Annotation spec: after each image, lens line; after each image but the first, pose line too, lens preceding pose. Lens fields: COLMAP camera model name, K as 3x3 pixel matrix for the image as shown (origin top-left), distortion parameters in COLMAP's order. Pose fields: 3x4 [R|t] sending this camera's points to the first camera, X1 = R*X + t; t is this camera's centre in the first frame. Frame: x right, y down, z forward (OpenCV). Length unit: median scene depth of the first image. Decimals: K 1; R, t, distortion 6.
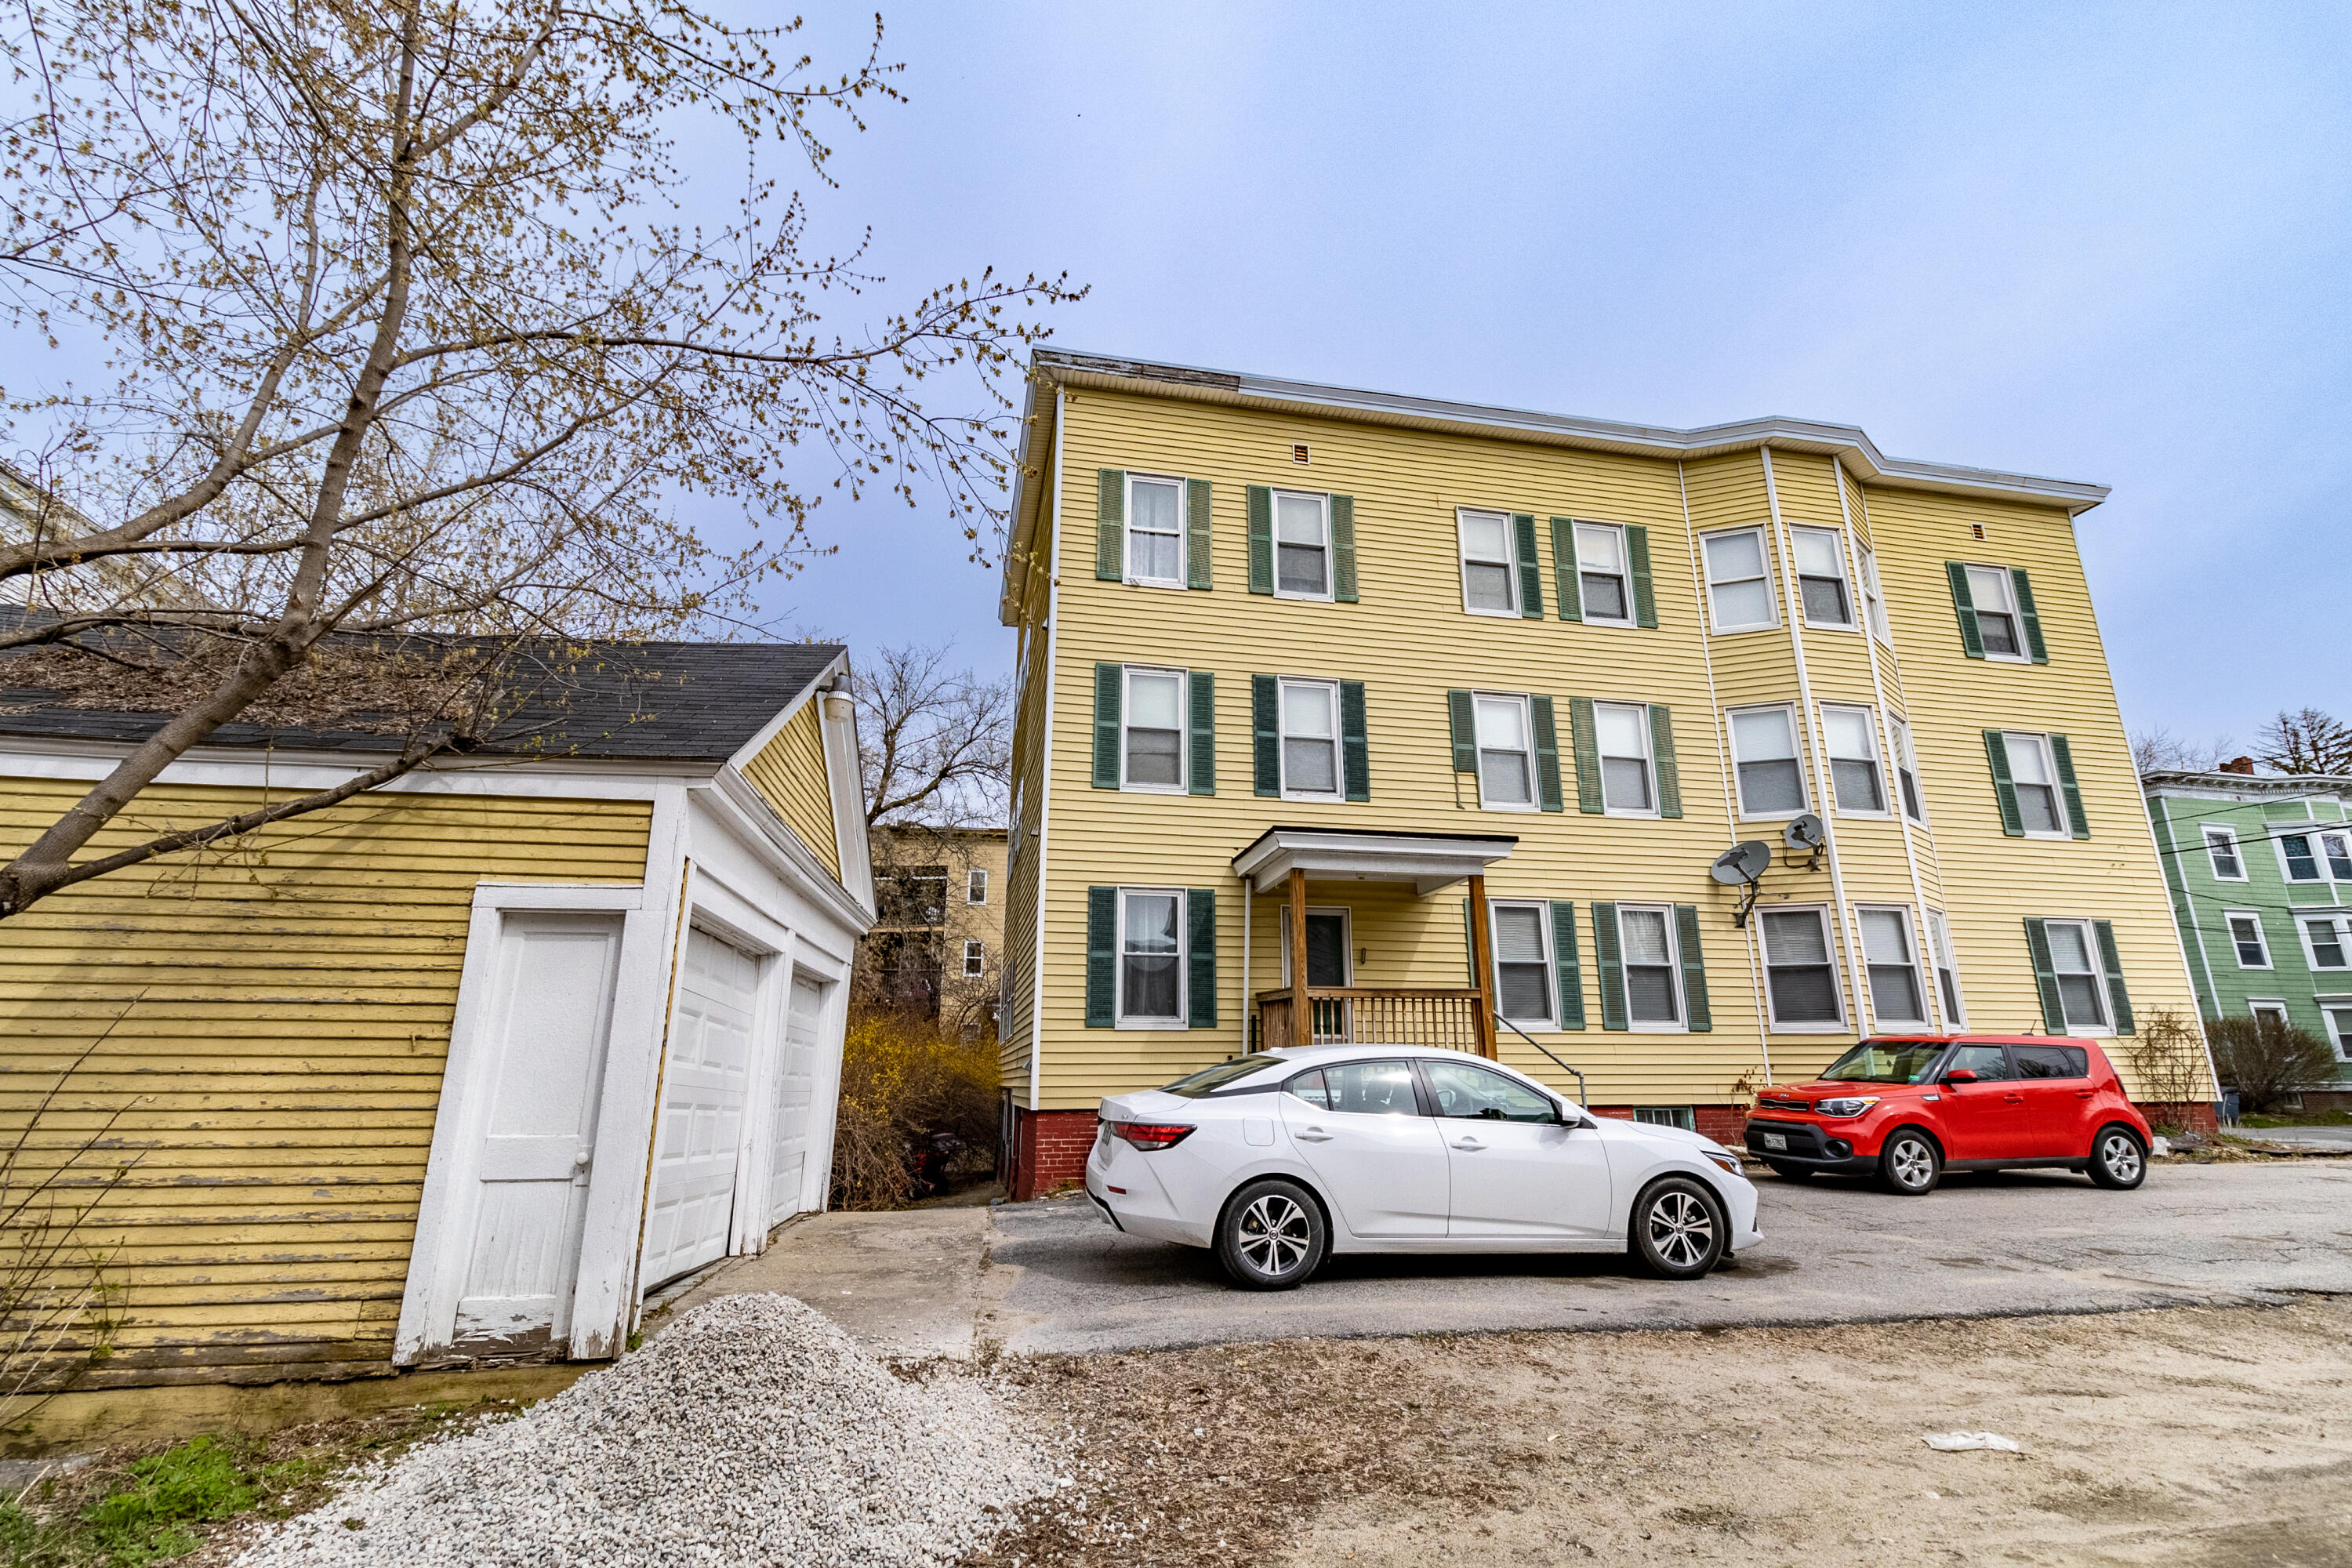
lens RADIAL K [[1082.8, 0, 1182.8], [0, 1082.8, 770.7], [0, 0, 1]] dist [0.001634, -0.000226]
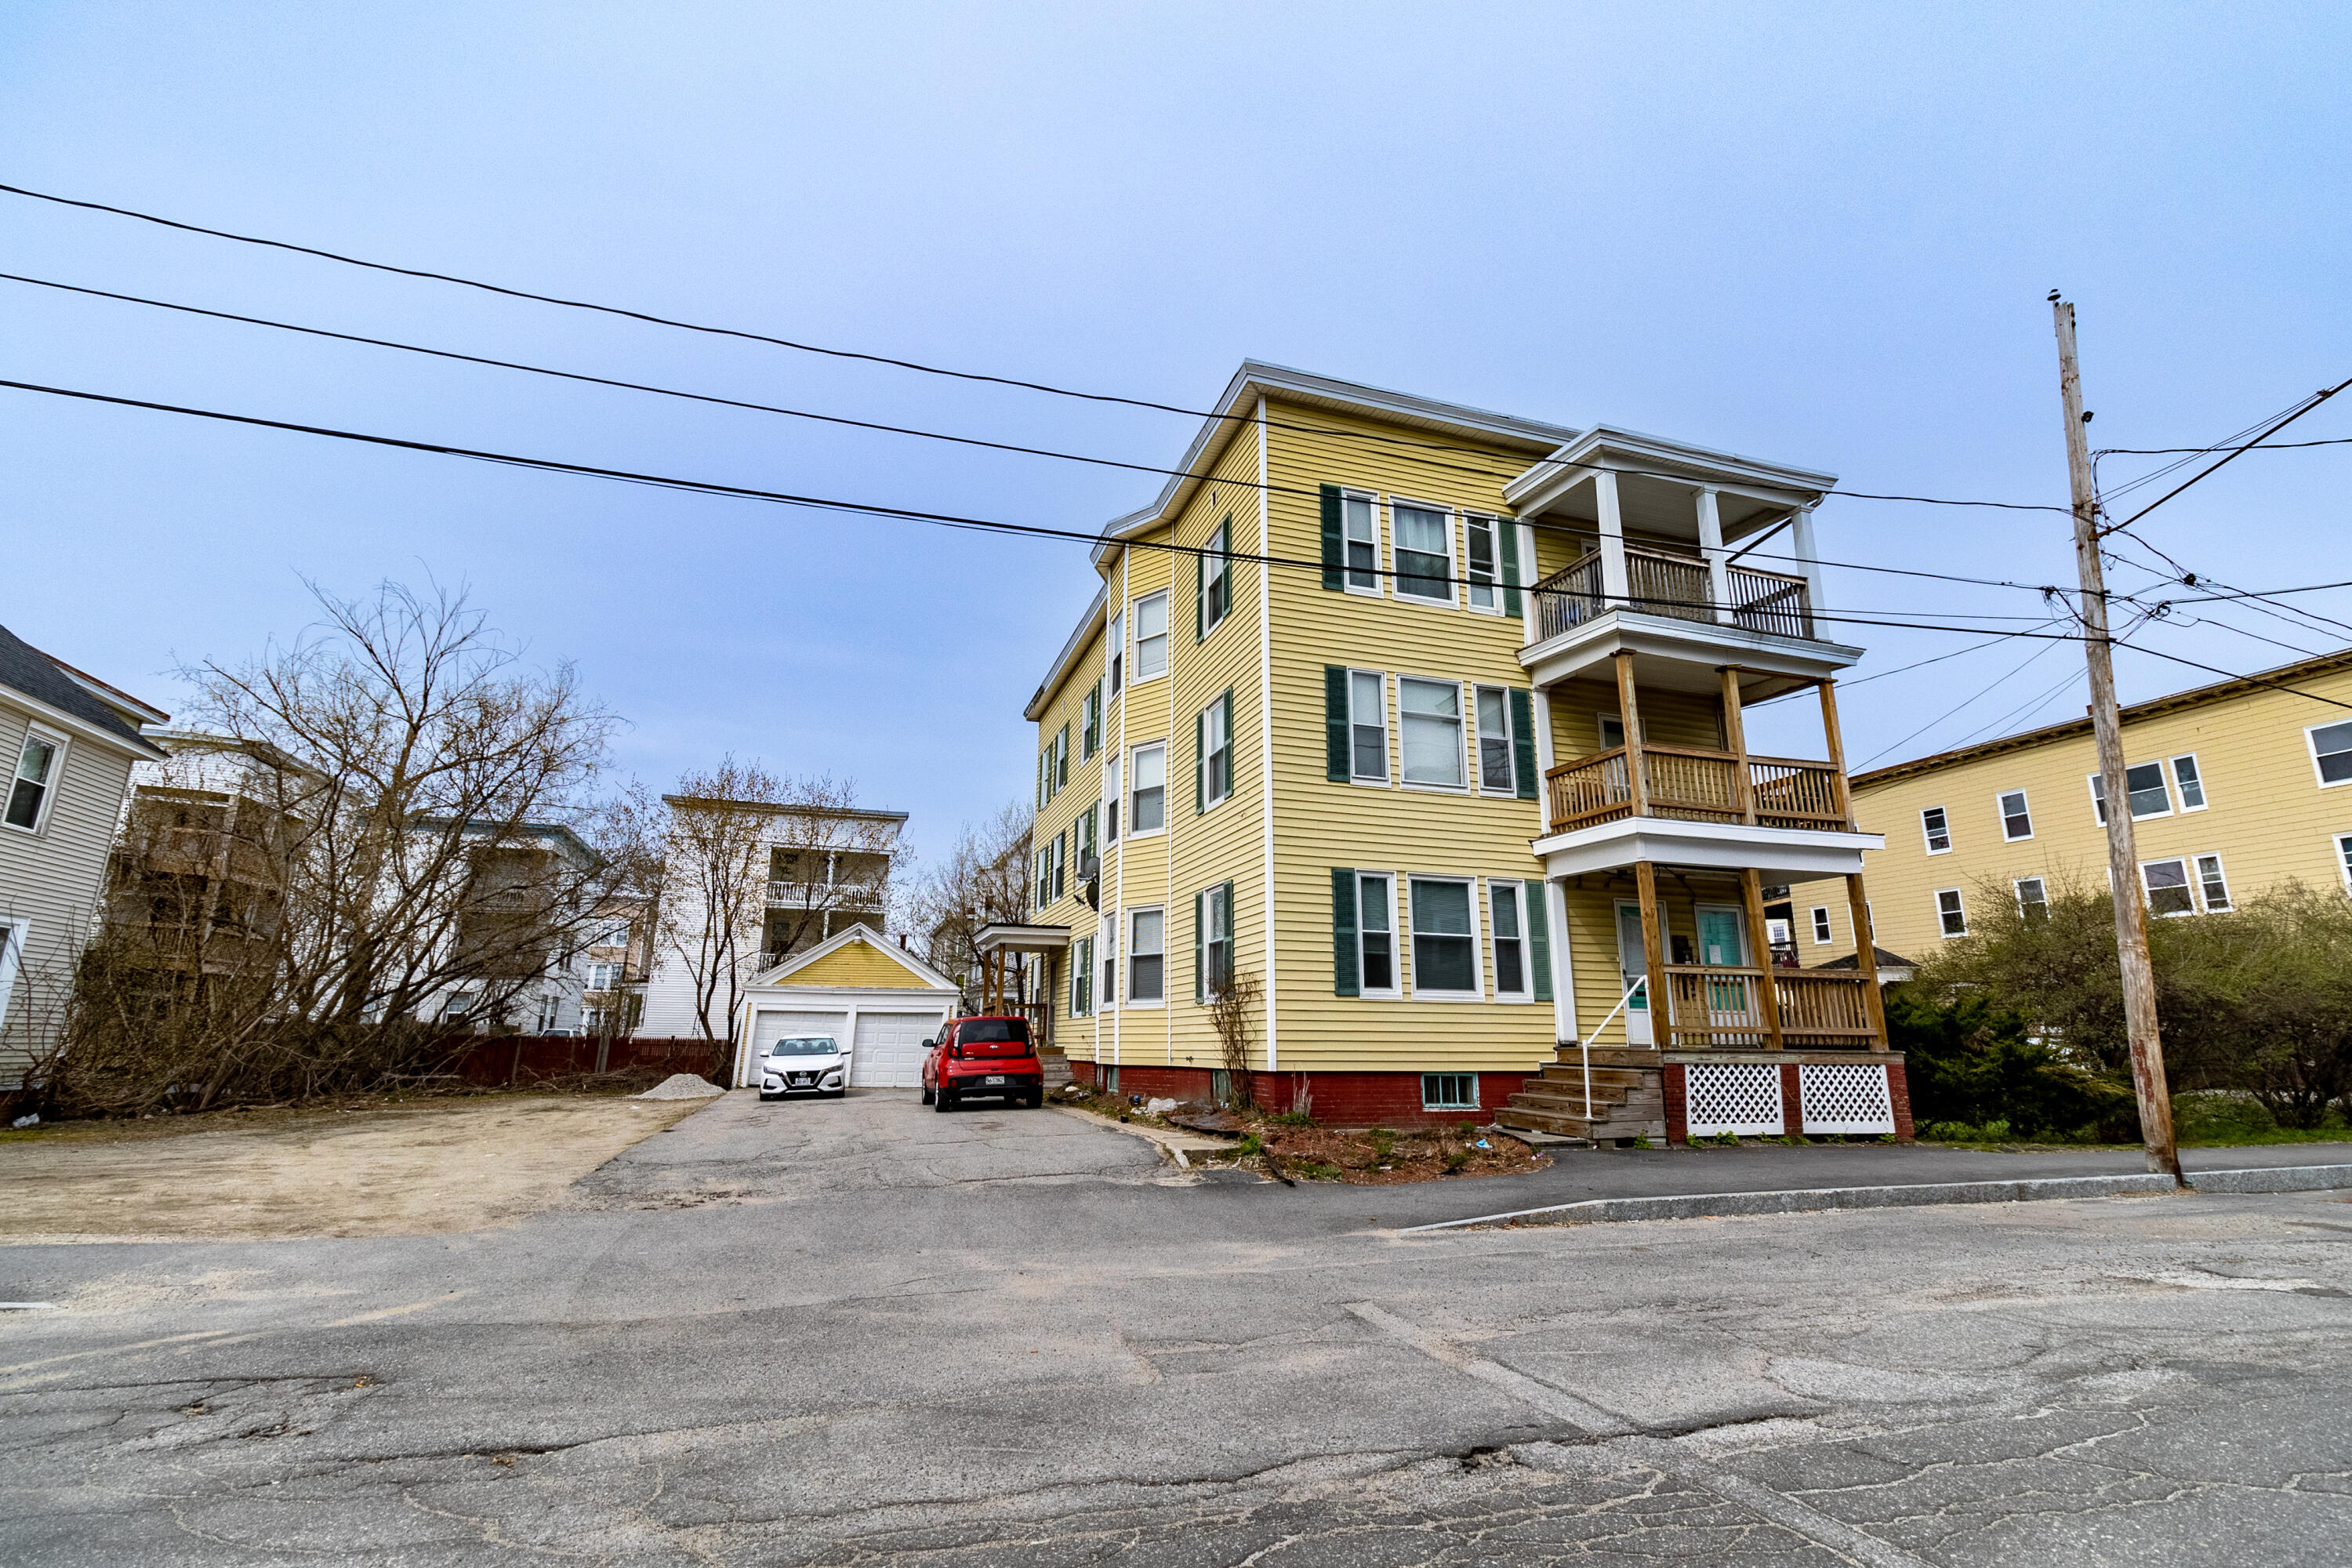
lens RADIAL K [[1082.8, 0, 1182.8], [0, 1082.8, 770.7], [0, 0, 1]] dist [0.001634, -0.000226]
pose [[0.114257, -0.245403, -0.962665, 1.907886], [0.265848, 0.941223, -0.208384, 0.250107], [0.957220, -0.232113, 0.172781, 0.872294]]
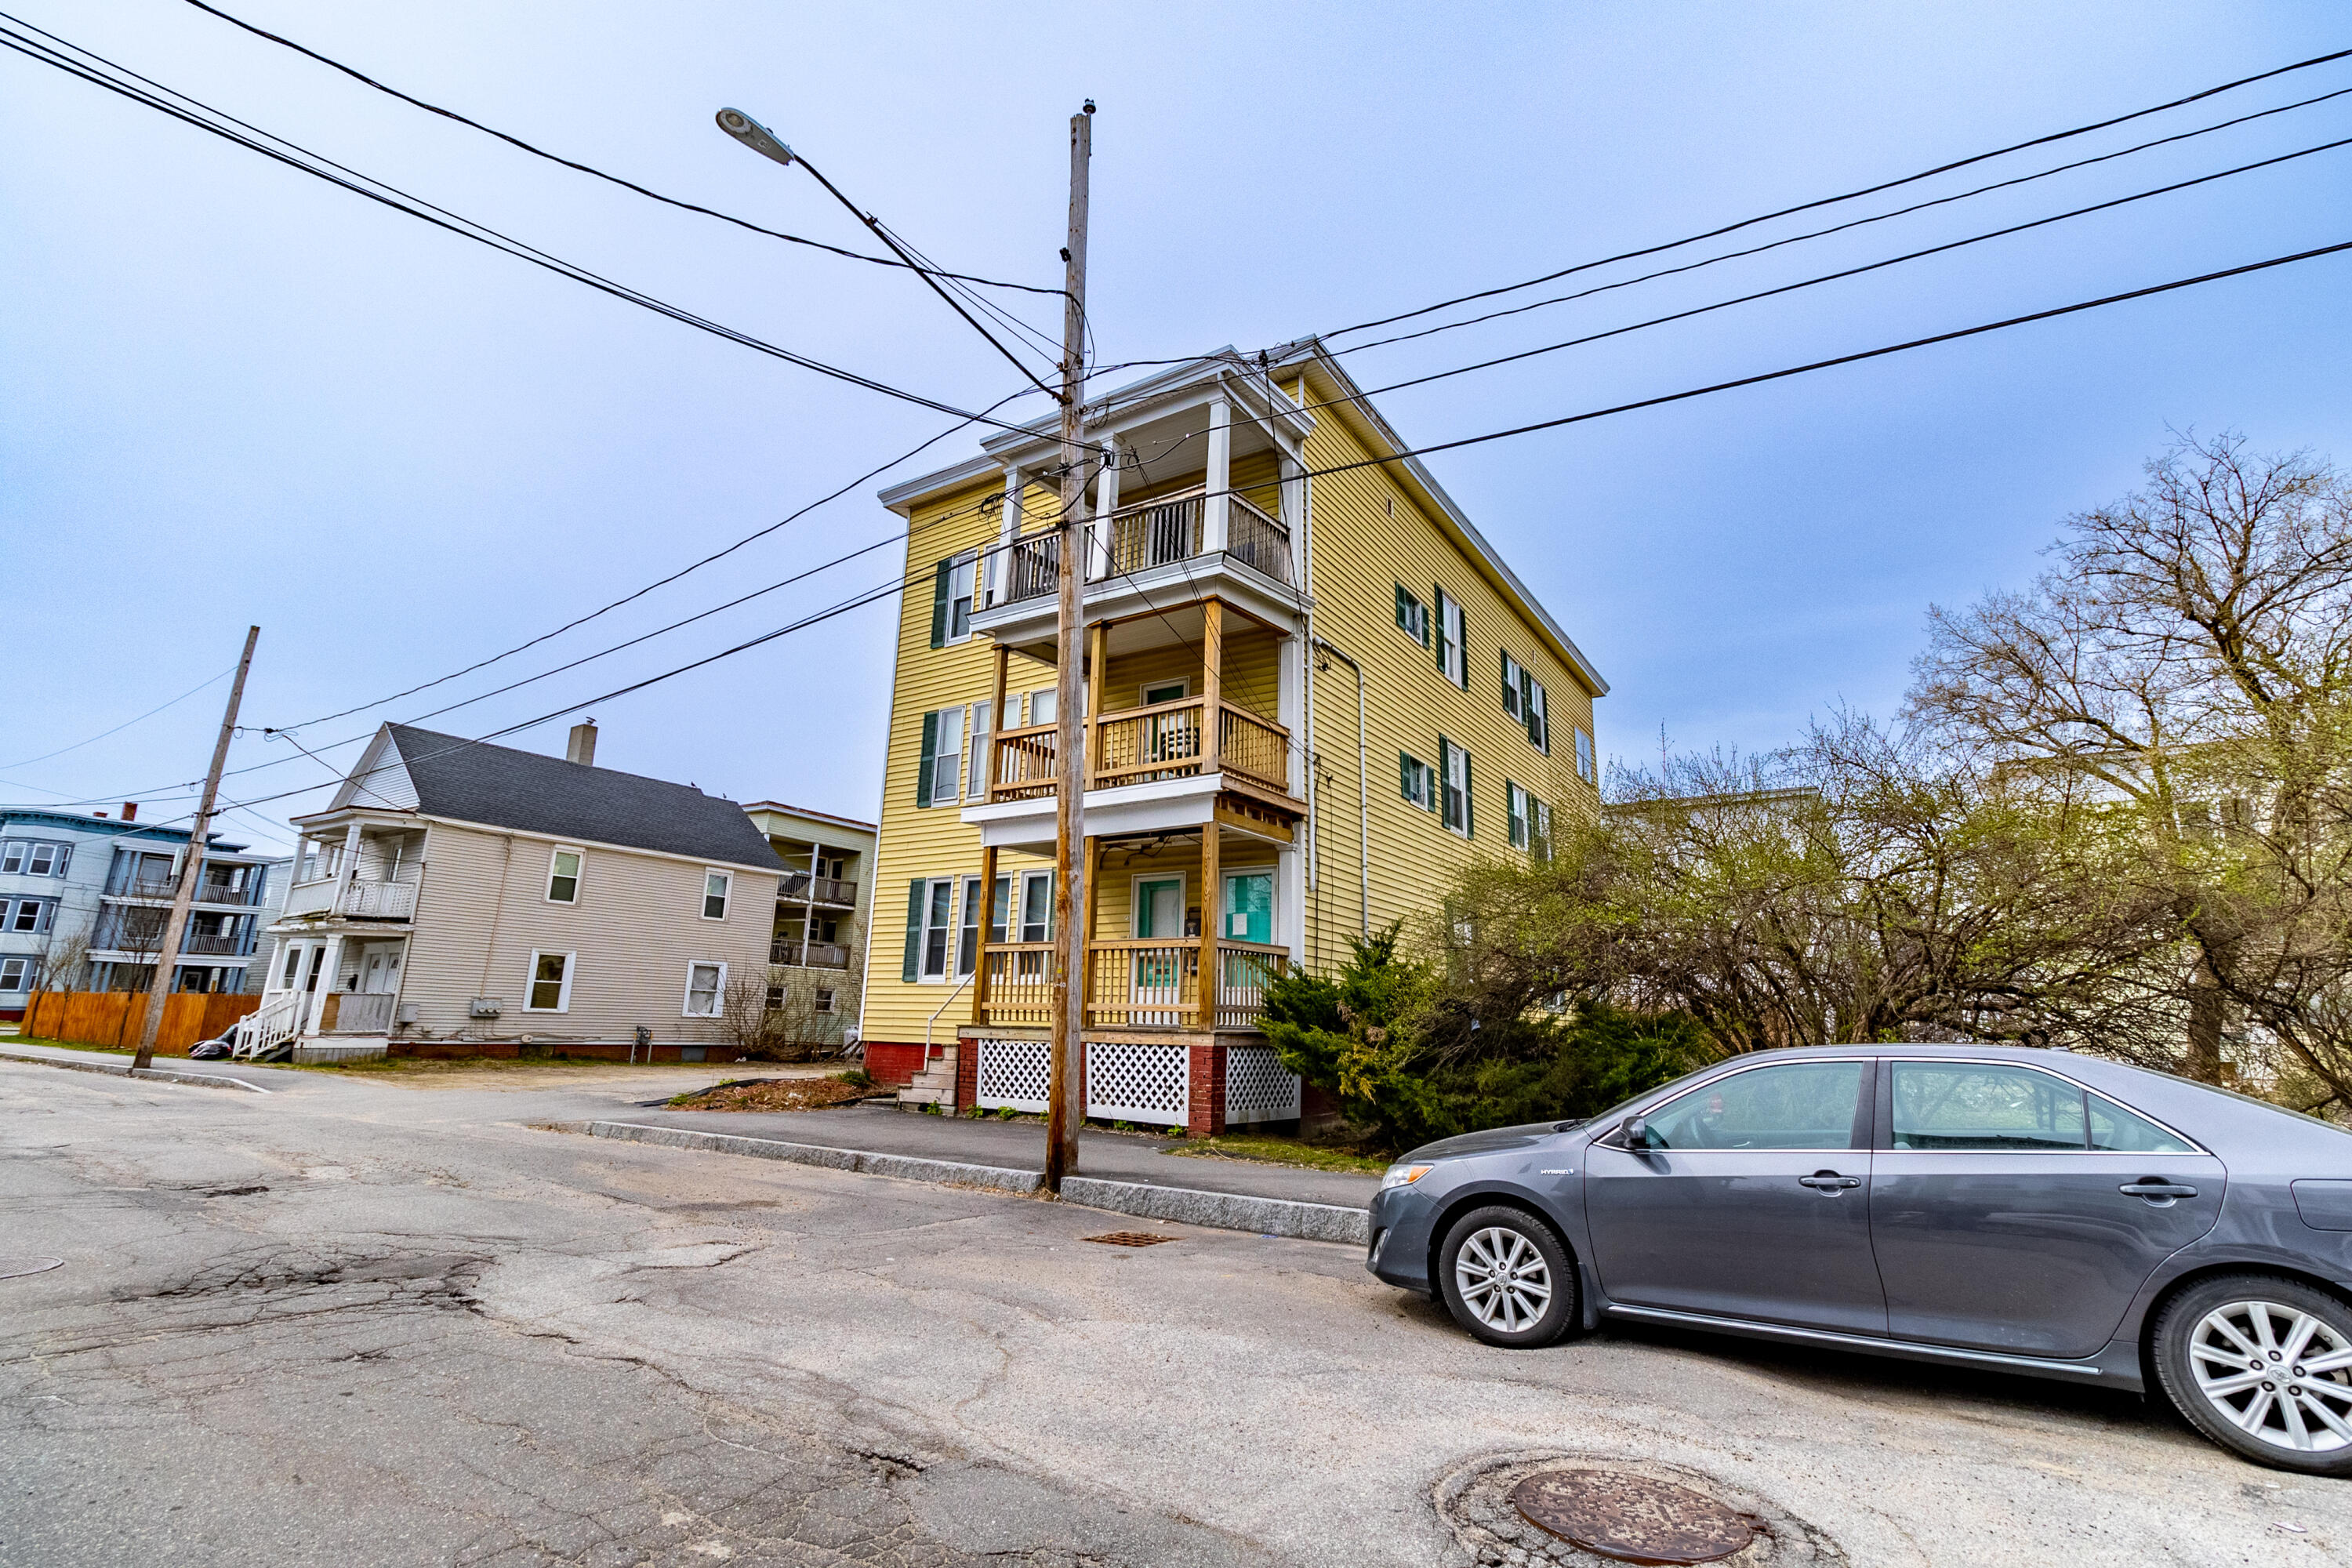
lens RADIAL K [[1082.8, 0, 1182.8], [0, 1082.8, 770.7], [0, 0, 1]] dist [0.001634, -0.000226]
pose [[-0.712752, -0.181442, -0.677542, 1.593556], [0.168407, 0.893441, -0.416417, 0.603538], [0.680899, -0.410905, -0.606245, 2.112180]]
